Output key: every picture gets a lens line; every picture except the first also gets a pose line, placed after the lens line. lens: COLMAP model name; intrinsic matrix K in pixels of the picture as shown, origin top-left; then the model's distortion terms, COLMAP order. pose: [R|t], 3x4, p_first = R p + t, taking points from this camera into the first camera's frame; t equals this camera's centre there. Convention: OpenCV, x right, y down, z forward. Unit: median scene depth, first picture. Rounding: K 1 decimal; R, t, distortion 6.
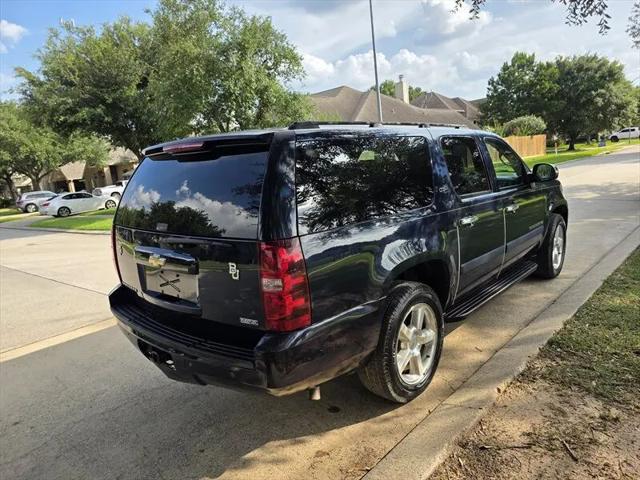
lens RADIAL K [[437.3, 0, 325.0], [0, 437.3, 237.5], [0, 0, 1]] dist [0.061904, -0.064788]
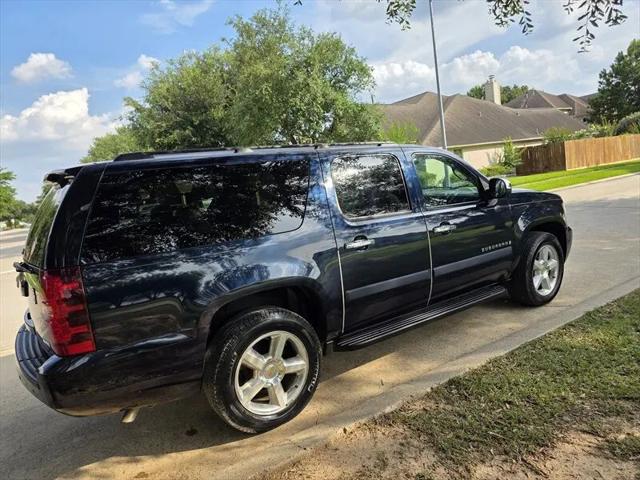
lens RADIAL K [[436.0, 0, 317.9], [0, 436.0, 232.0], [0, 0, 1]] dist [0.056290, -0.057367]
pose [[0.970231, 0.004874, -0.242132, 0.071850], [-0.011901, 0.999549, -0.027567, -0.005923], [0.241889, 0.029628, 0.969852, 0.009882]]
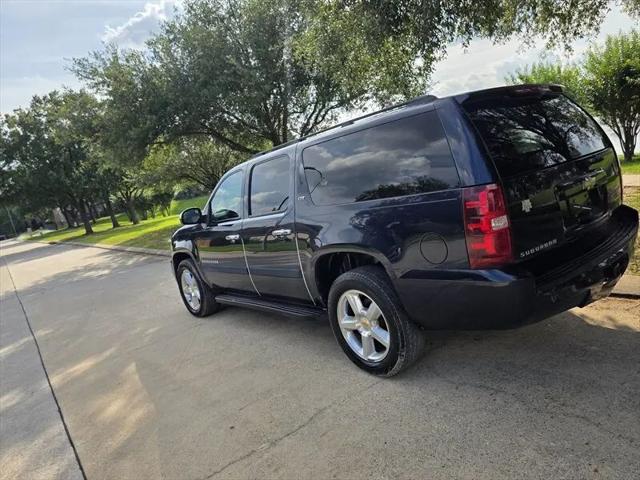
lens RADIAL K [[440.6, 0, 326.8], [0, 440.6, 228.6], [0, 0, 1]] dist [0.059641, -0.065395]
pose [[0.172101, -0.079941, 0.981830, -0.179208], [0.355154, 0.934705, 0.013850, -0.009717], [-0.918829, 0.346318, 0.189255, 0.163120]]
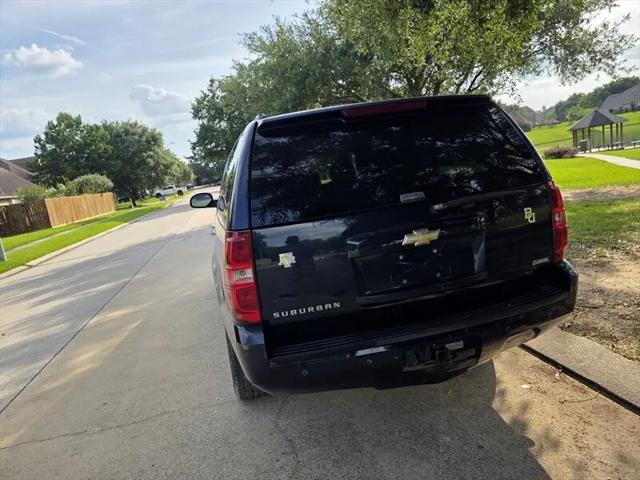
lens RADIAL K [[440.2, 0, 320.6], [0, 440.2, 230.8], [0, 0, 1]] dist [0.061674, -0.067035]
pose [[0.572571, -0.114188, 0.811864, -0.132913], [0.238039, 0.970750, -0.031343, 0.002666], [-0.784538, 0.211201, 0.583005, 0.076431]]
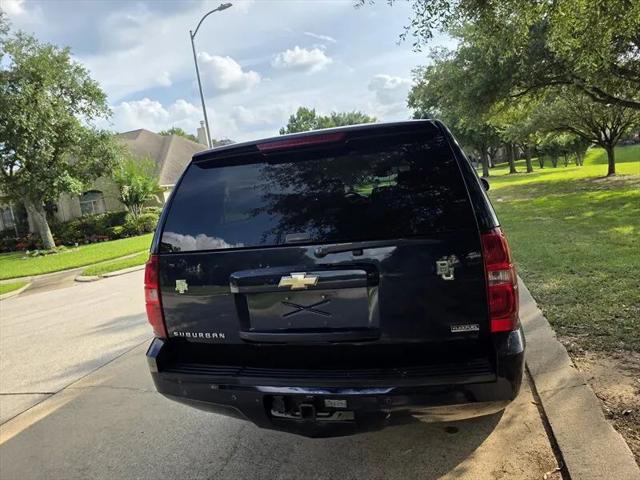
lens RADIAL K [[436.2, 0, 323.7], [0, 436.2, 229.7], [0, 0, 1]] dist [0.074489, -0.075447]
pose [[0.892163, -0.073523, 0.445690, -0.077831], [0.126584, 0.987825, -0.090436, 0.004417], [-0.433614, 0.137101, 0.890608, 0.032297]]
